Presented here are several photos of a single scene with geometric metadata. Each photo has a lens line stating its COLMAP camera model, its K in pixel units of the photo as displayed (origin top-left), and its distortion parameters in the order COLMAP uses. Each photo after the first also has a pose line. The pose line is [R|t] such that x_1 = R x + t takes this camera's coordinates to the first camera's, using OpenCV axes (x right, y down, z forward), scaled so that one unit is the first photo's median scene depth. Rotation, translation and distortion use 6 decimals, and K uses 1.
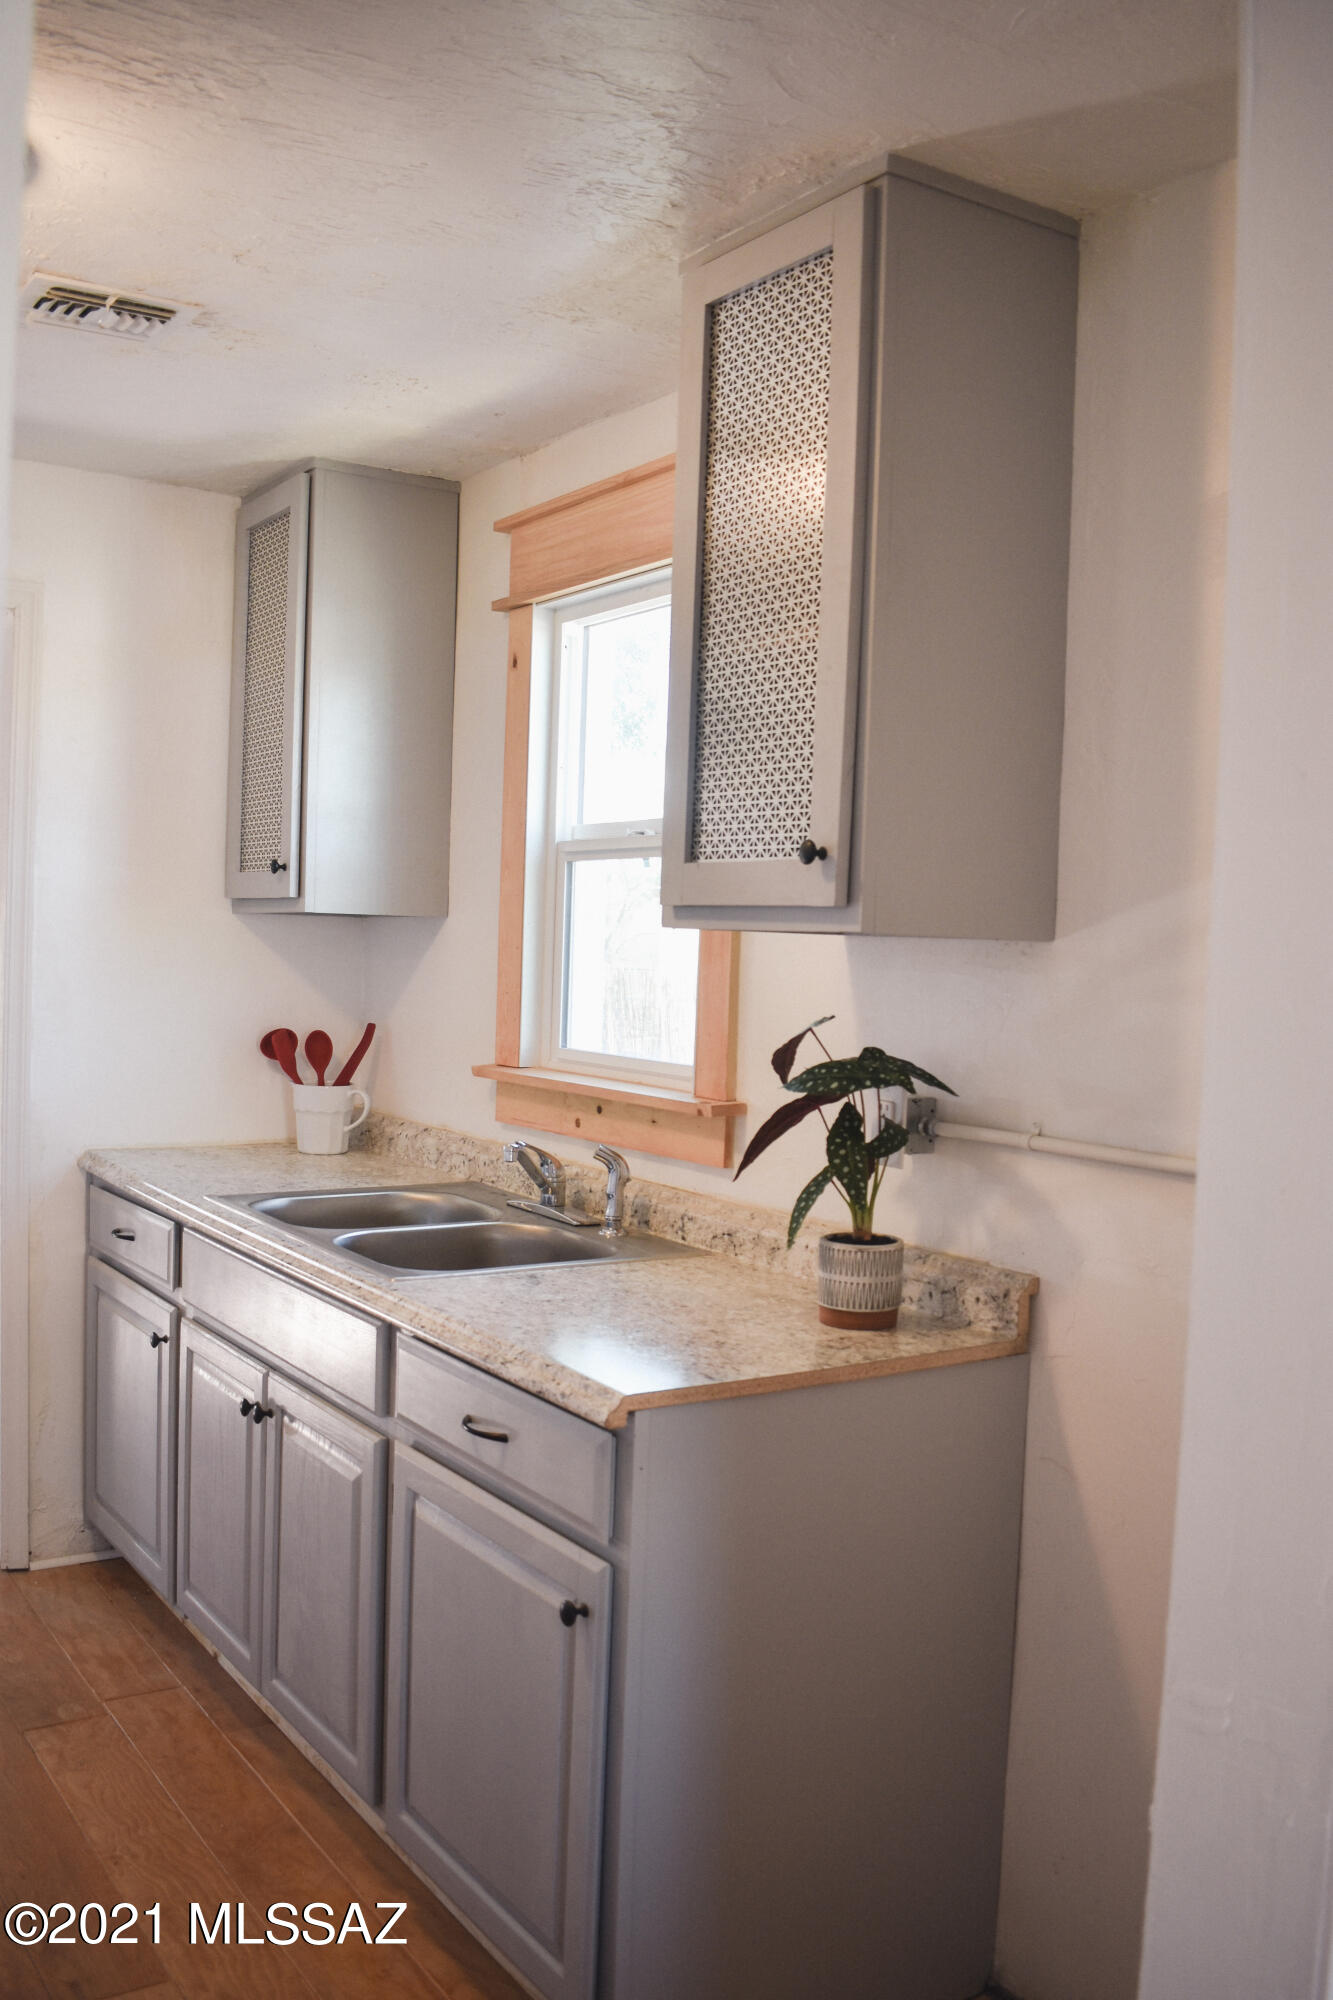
lens RADIAL K [[2012.1, 0, 666.5], [0, 2012.1, 1000.0], [0, 0, 1]] dist [-0.085154, 0.011637]
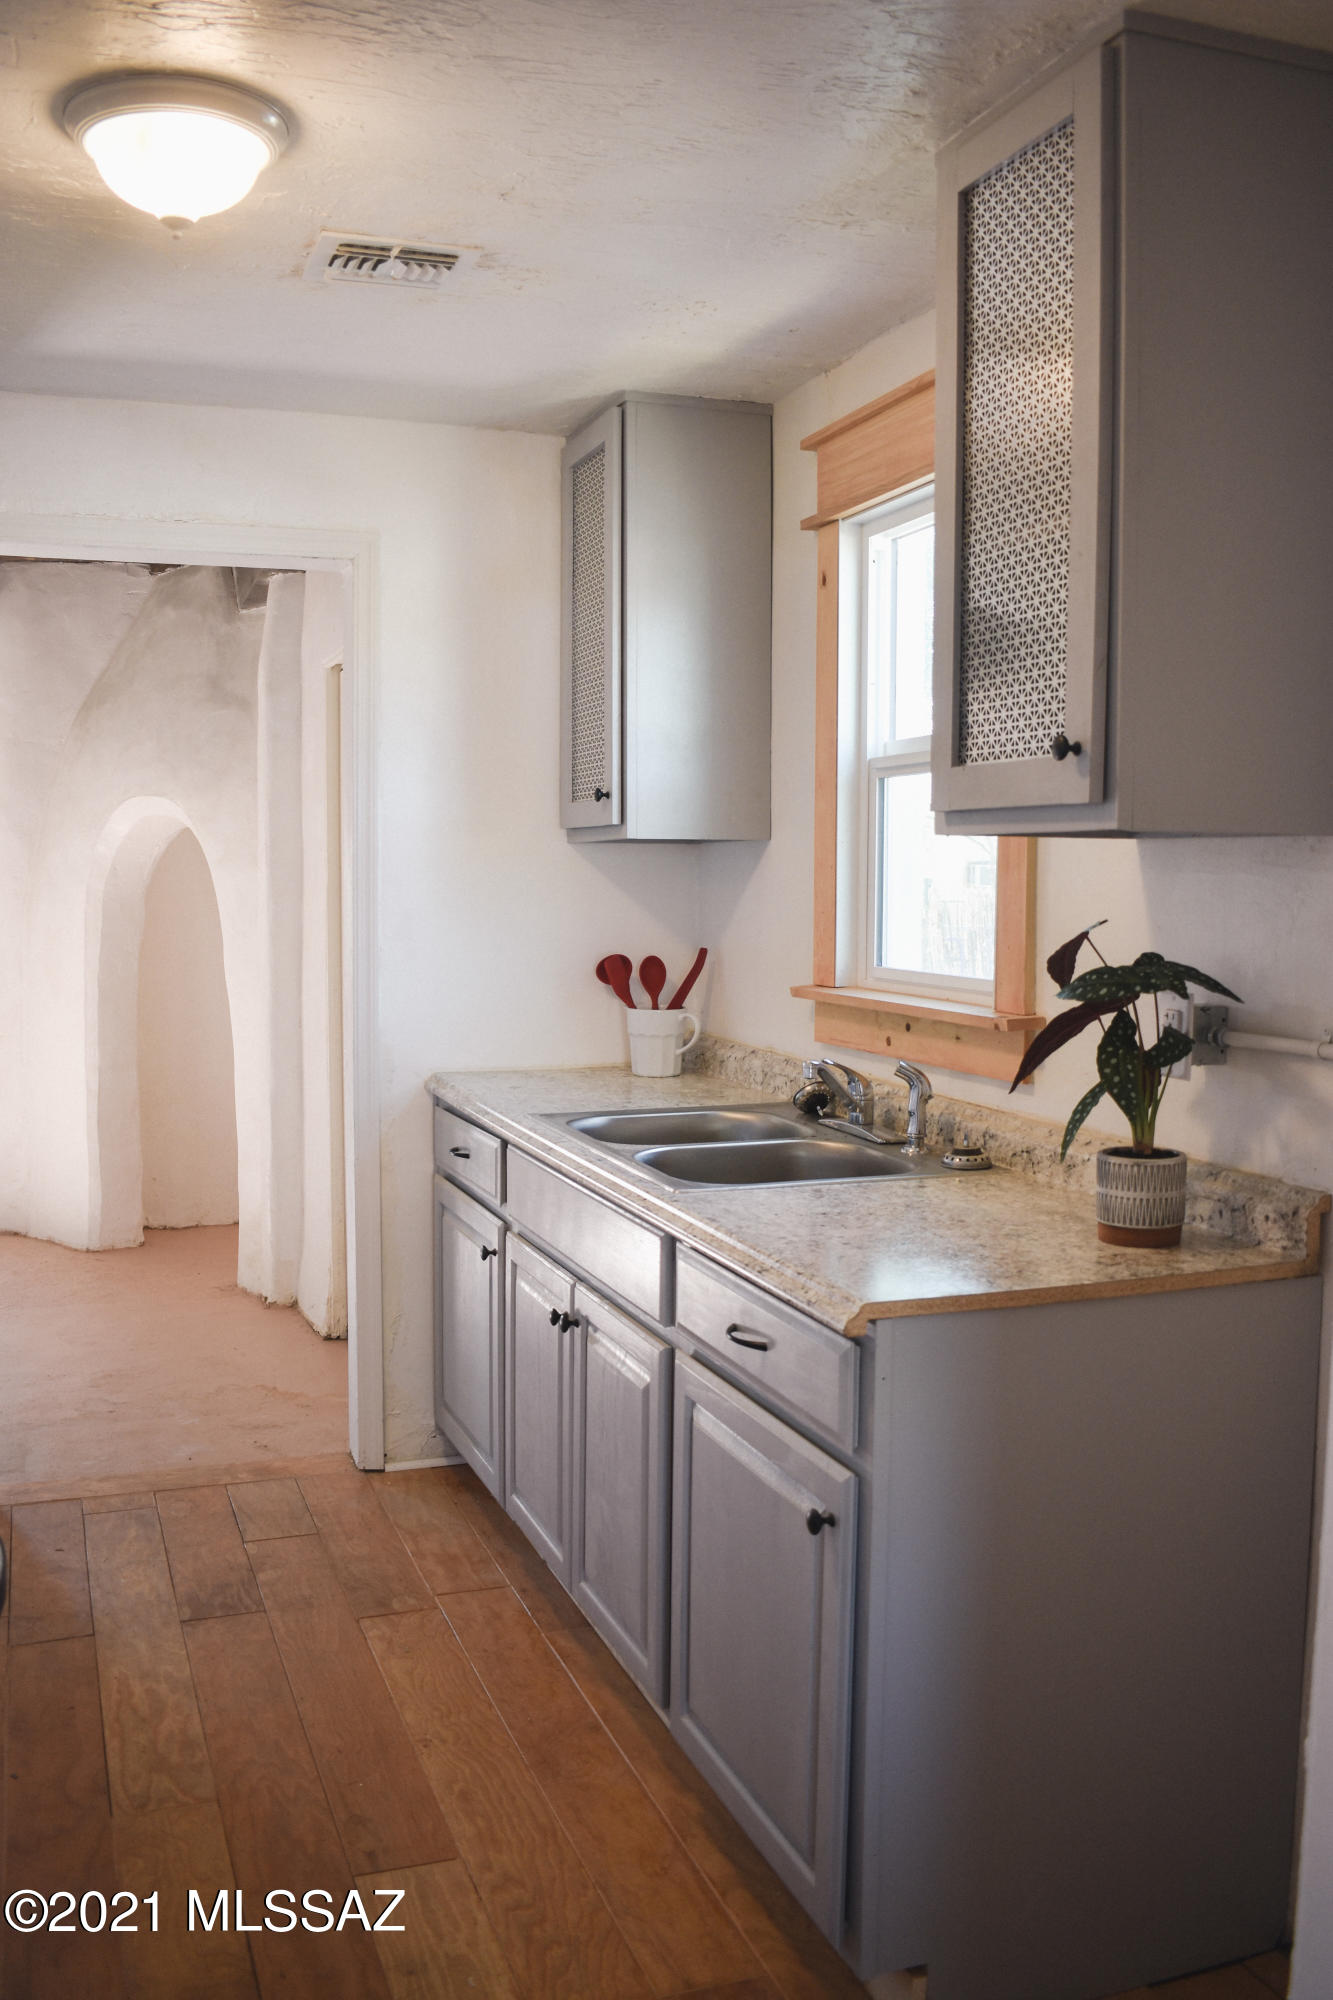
lens RADIAL K [[2012.1, 0, 666.5], [0, 2012.1, 1000.0], [0, 0, 1]] dist [-0.085154, 0.011637]
pose [[0.964690, -0.012207, -0.263106, 0.124952], [0.017380, 0.999699, 0.017343, 0.024516], [0.262815, -0.021304, 0.964611, 0.020237]]
